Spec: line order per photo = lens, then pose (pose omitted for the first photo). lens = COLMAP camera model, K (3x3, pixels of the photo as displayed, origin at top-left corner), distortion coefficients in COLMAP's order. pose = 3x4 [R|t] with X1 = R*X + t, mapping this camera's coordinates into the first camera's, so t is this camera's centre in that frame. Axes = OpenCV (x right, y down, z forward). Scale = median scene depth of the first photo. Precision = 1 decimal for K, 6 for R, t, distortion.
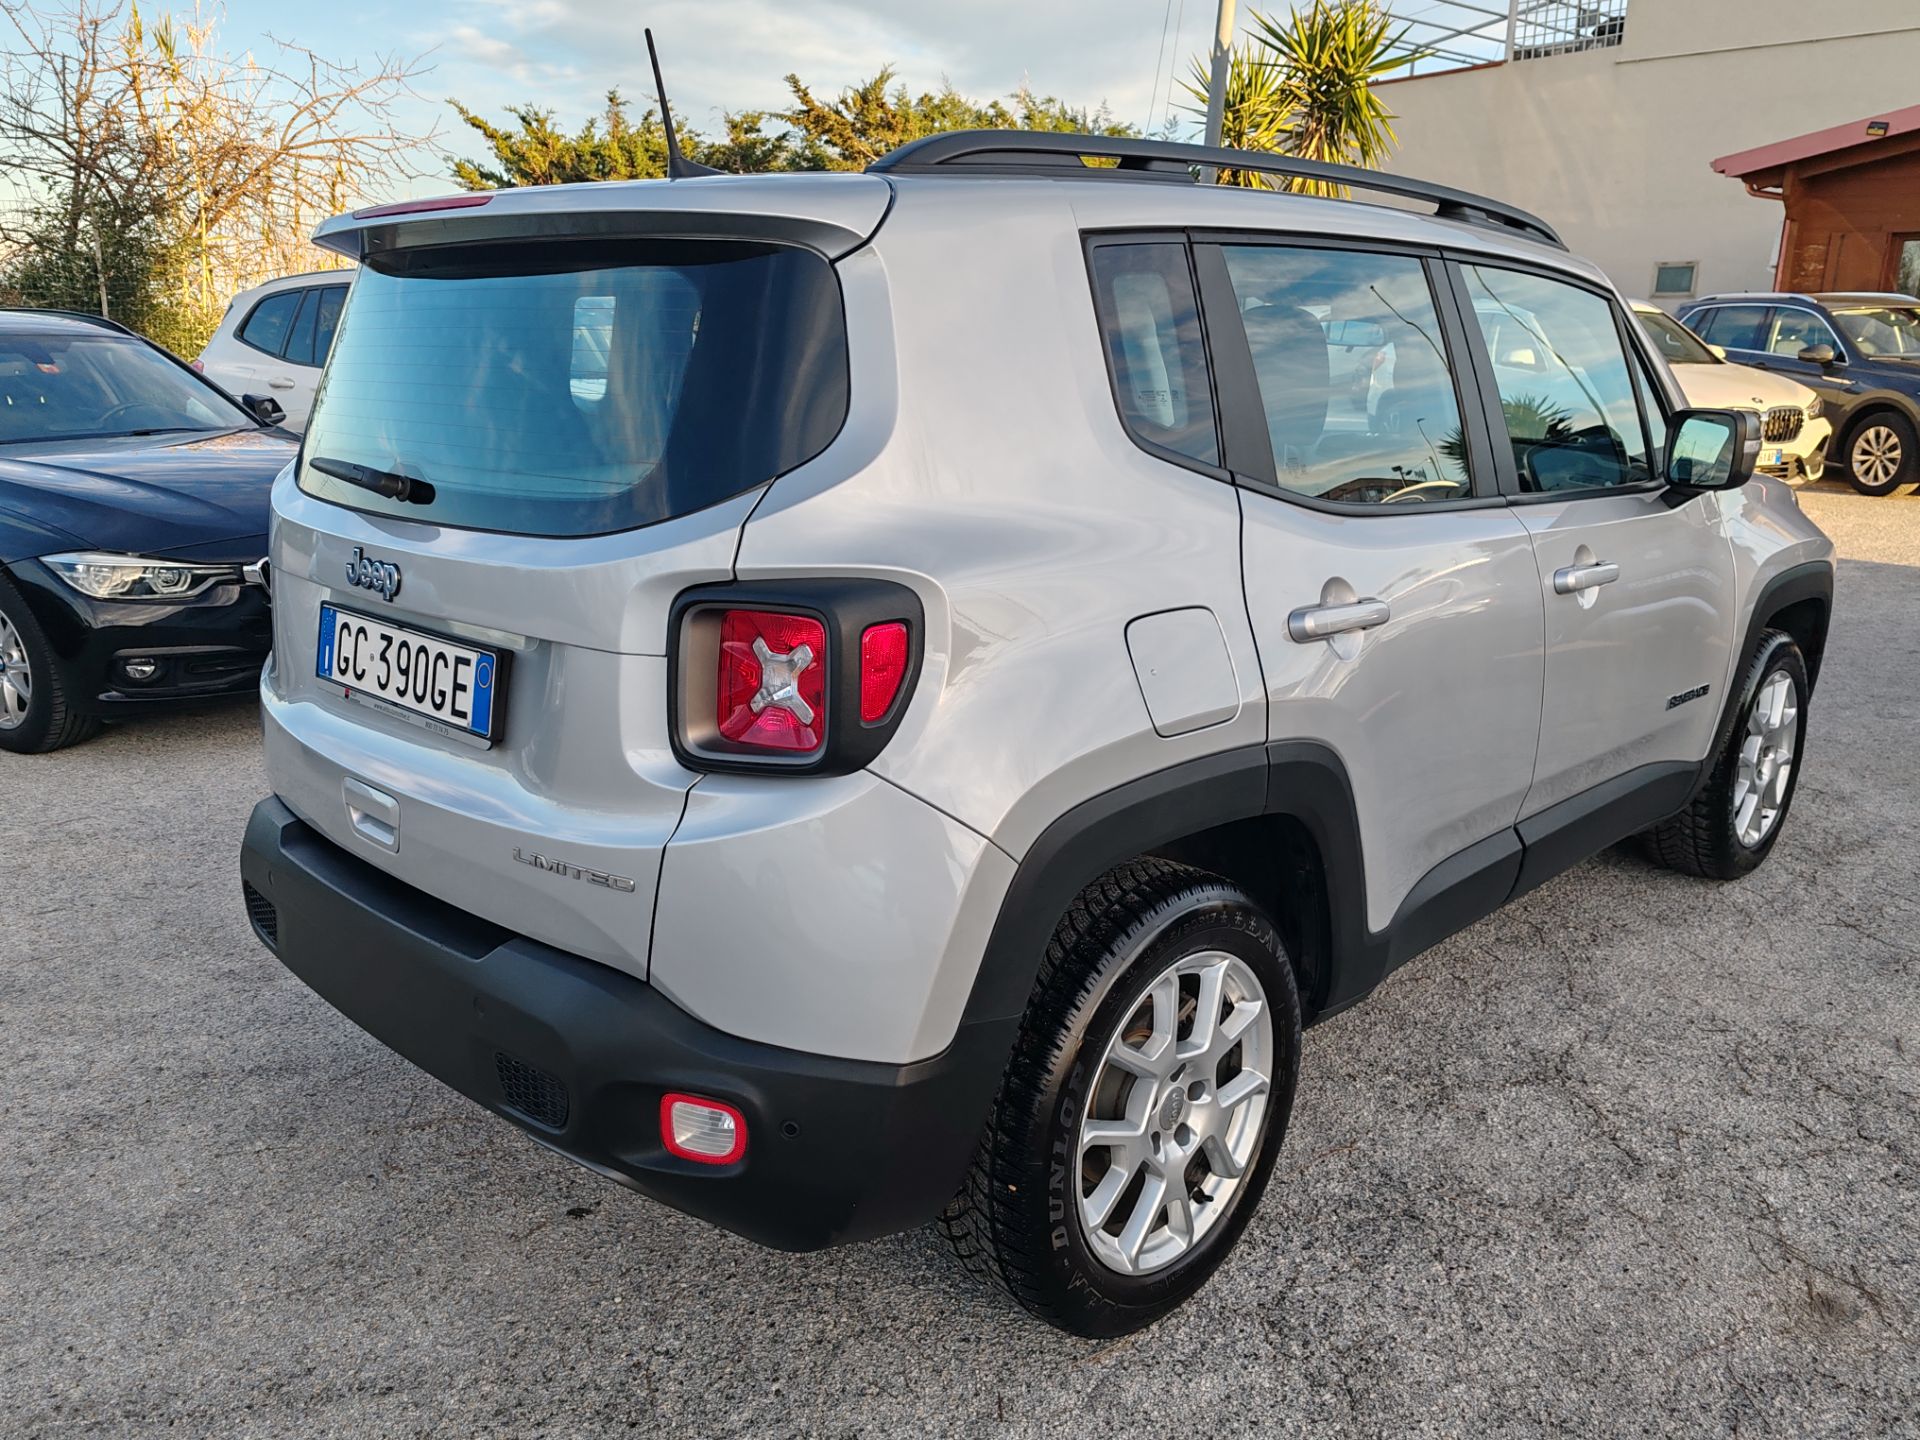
lens RADIAL K [[1535.9, 0, 956.5], [0, 1535.9, 707.9], [0, 0, 1]] dist [0.021258, -0.024703]
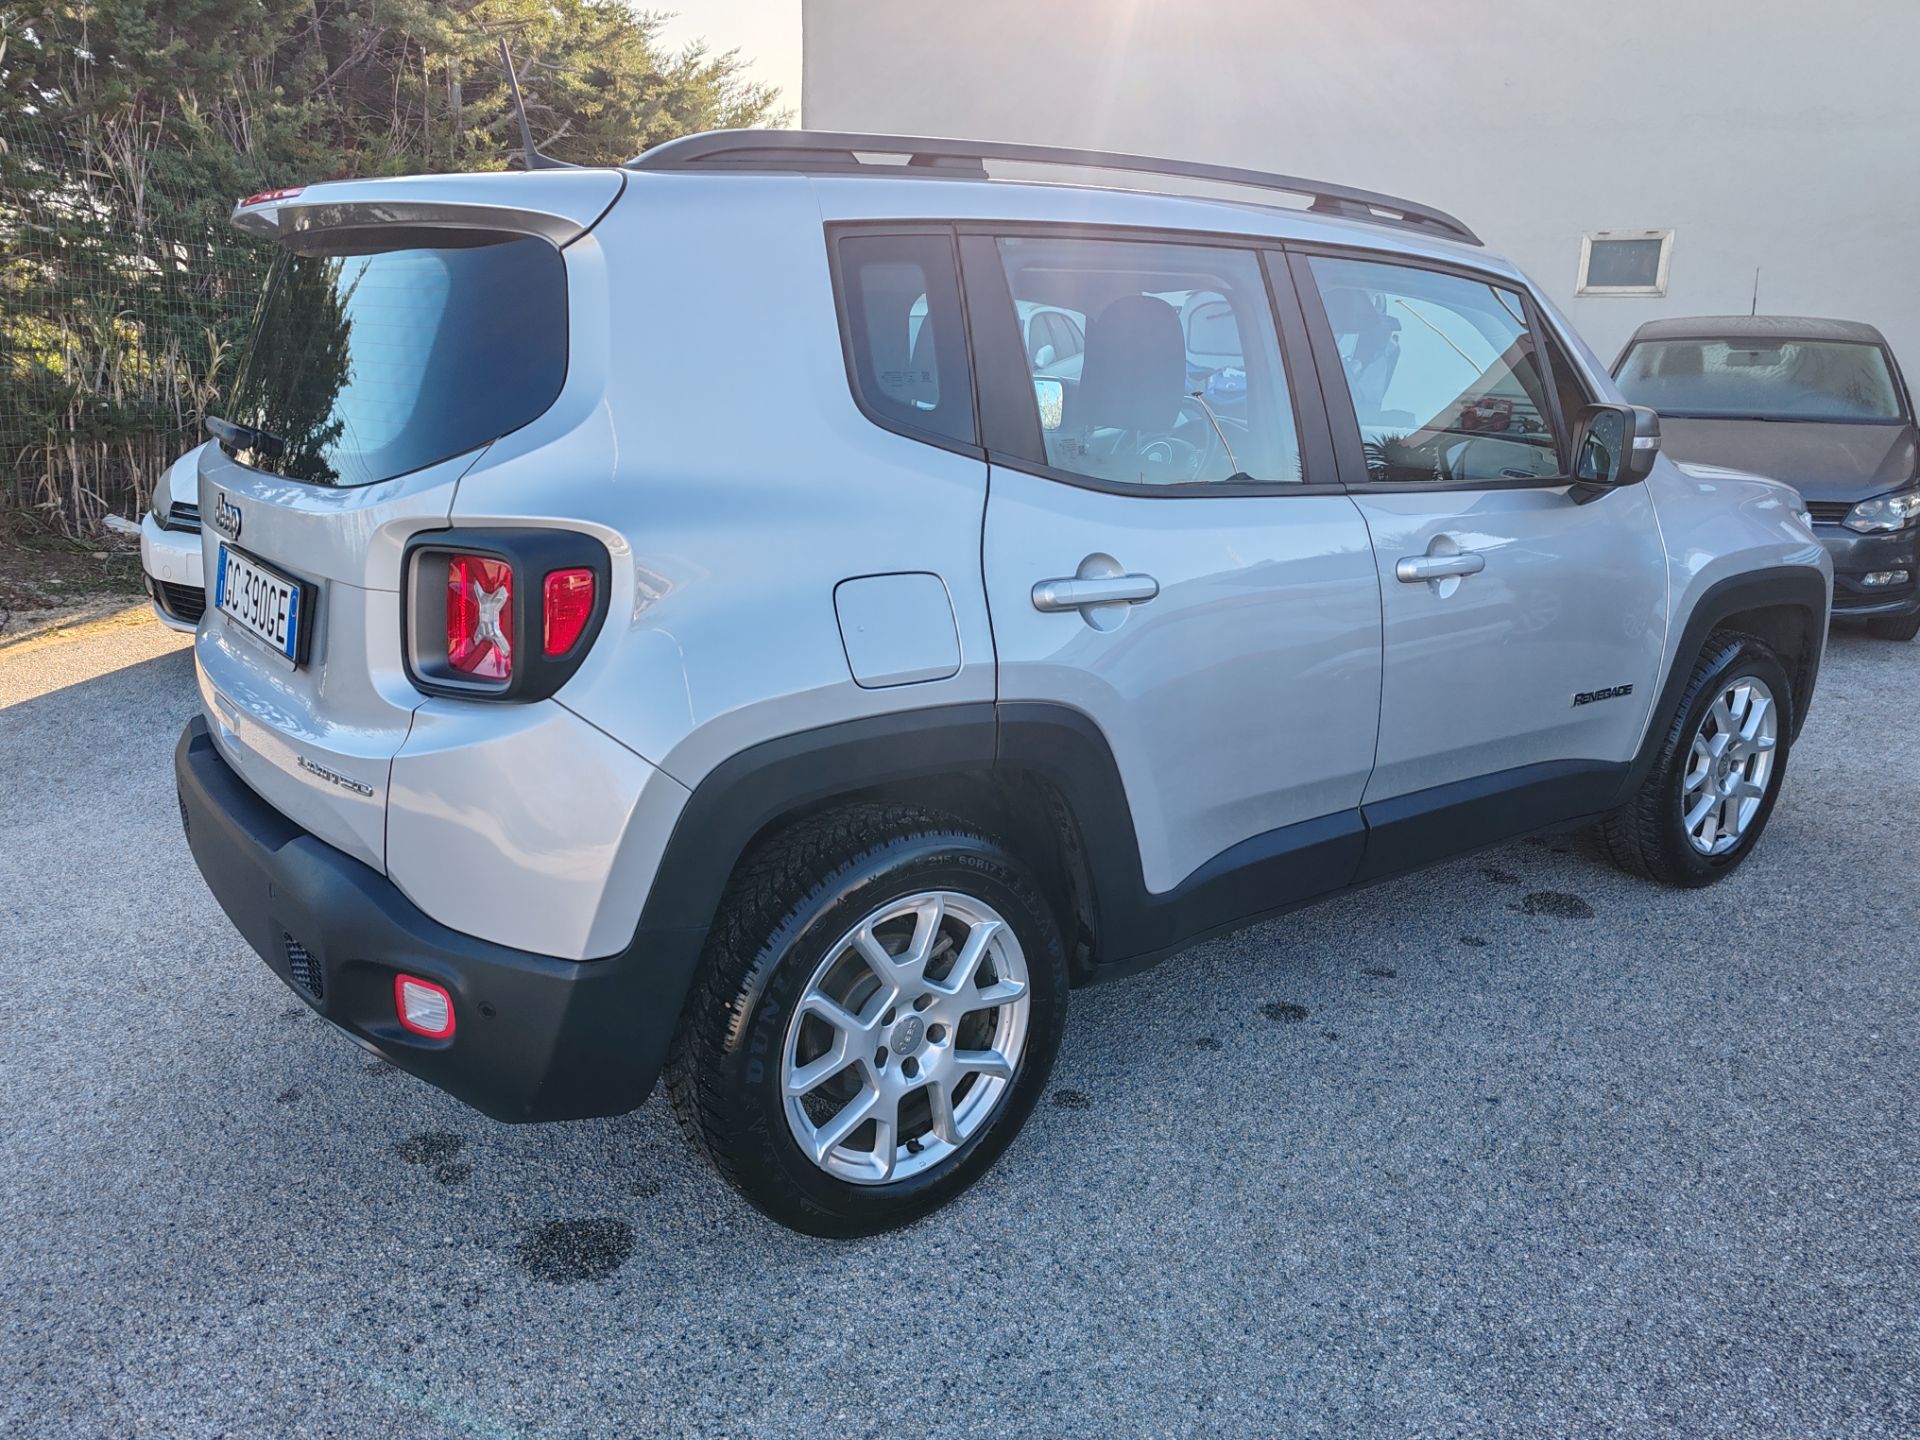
lens RADIAL K [[1535.9, 0, 957.2], [0, 1535.9, 715.3], [0, 0, 1]] dist [0.021258, -0.024703]
pose [[0.989227, 0.051406, -0.137068, 0.334927], [-0.049484, 0.998623, 0.017394, 0.015208], [0.137773, -0.010424, 0.990409, -0.072067]]
